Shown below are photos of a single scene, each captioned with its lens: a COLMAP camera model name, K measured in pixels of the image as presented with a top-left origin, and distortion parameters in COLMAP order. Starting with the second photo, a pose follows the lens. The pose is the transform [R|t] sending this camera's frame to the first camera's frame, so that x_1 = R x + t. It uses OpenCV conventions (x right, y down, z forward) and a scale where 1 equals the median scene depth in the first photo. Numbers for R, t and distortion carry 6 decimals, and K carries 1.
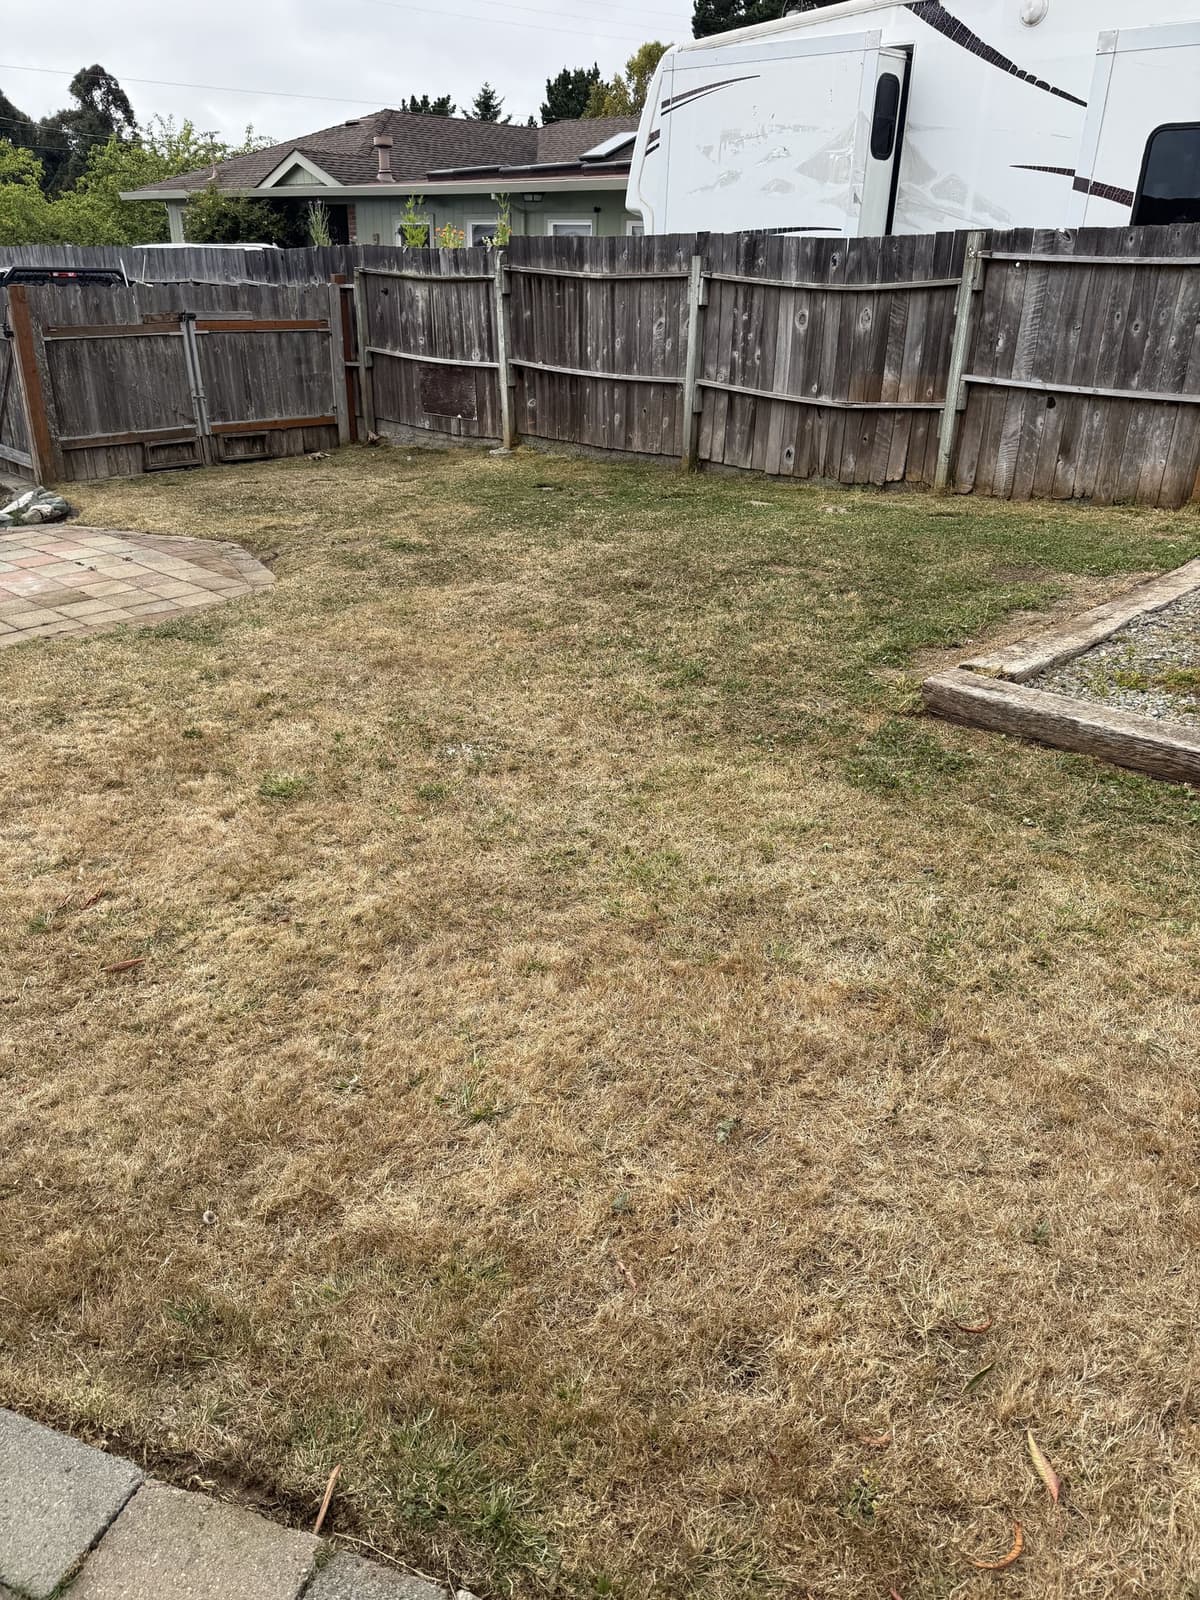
lens RADIAL K [[1091.6, 0, 603.5], [0, 1091.6, 794.8], [0, 0, 1]] dist [-0.003104, -0.011644]
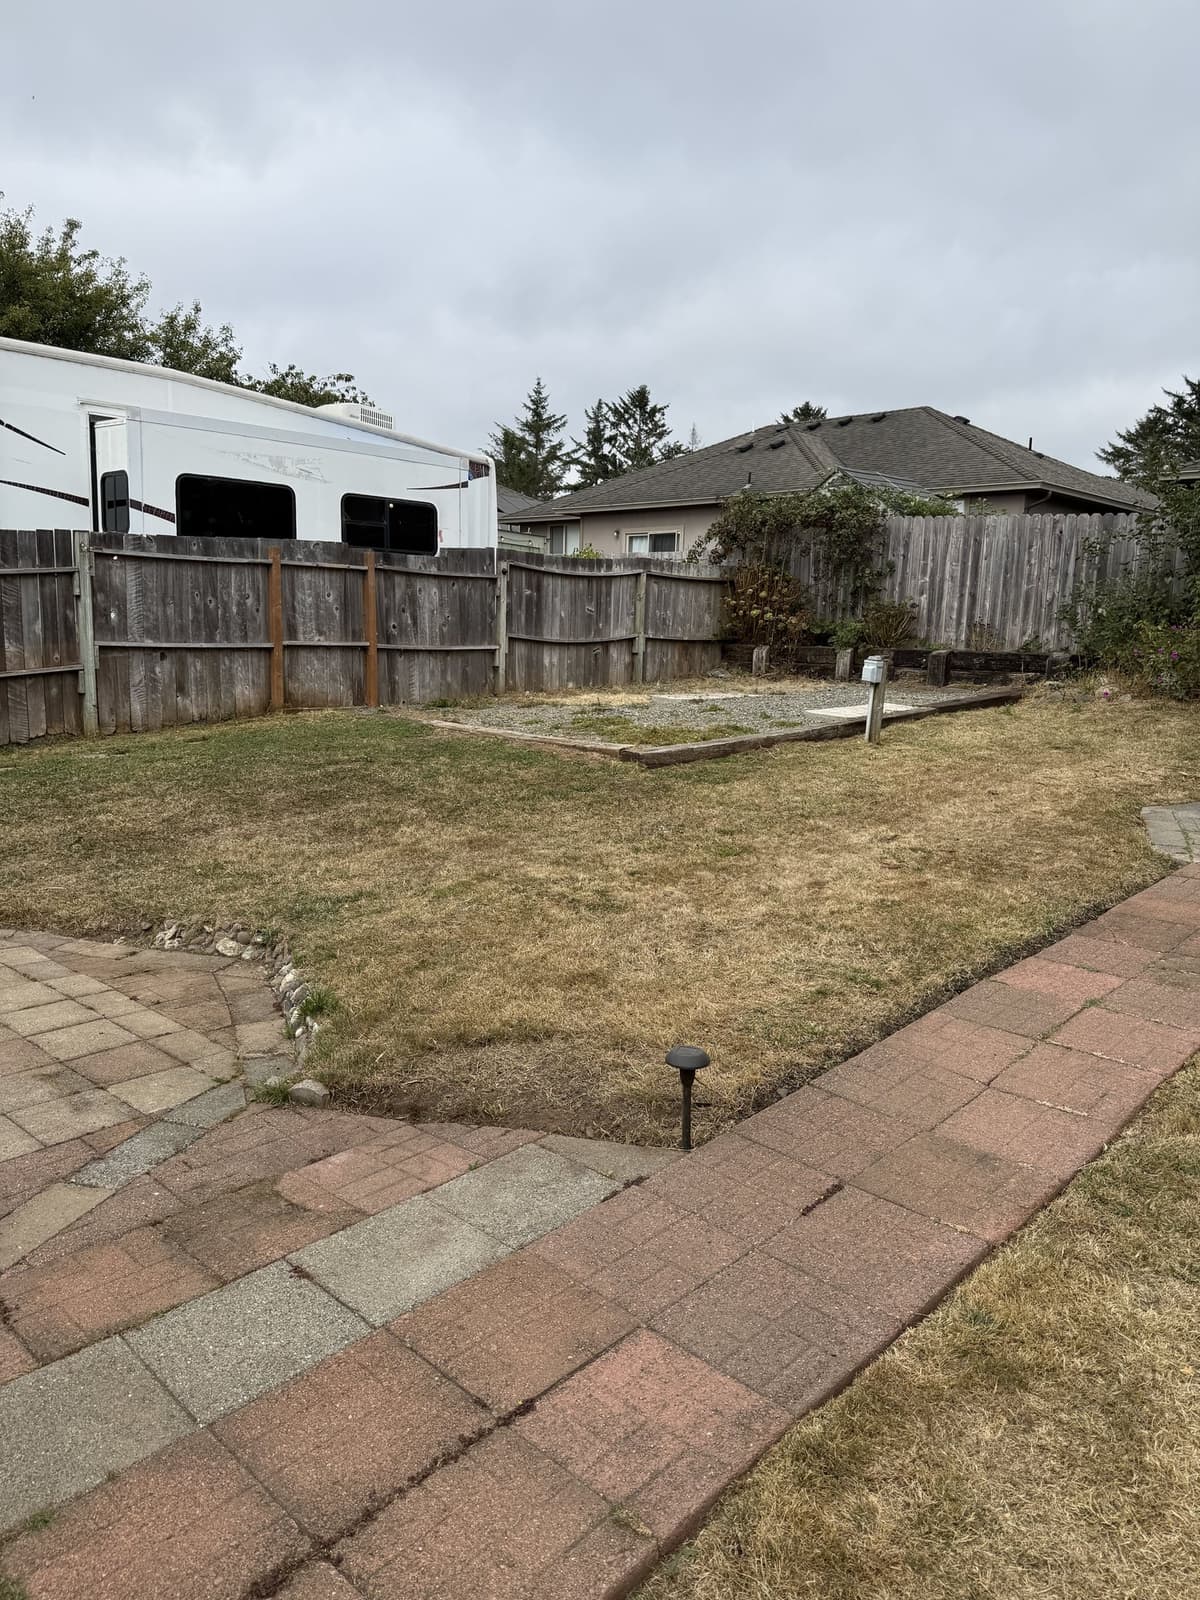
lens RADIAL K [[1091.6, 0, 603.0], [0, 1091.6, 802.2], [0, 0, 1]] dist [-0.003104, -0.011644]
pose [[0.027026, -0.188360, 0.981728, -0.915528], [0.405795, 0.899595, 0.161431, -0.199580], [-0.913564, 0.394017, 0.100748, 0.452945]]
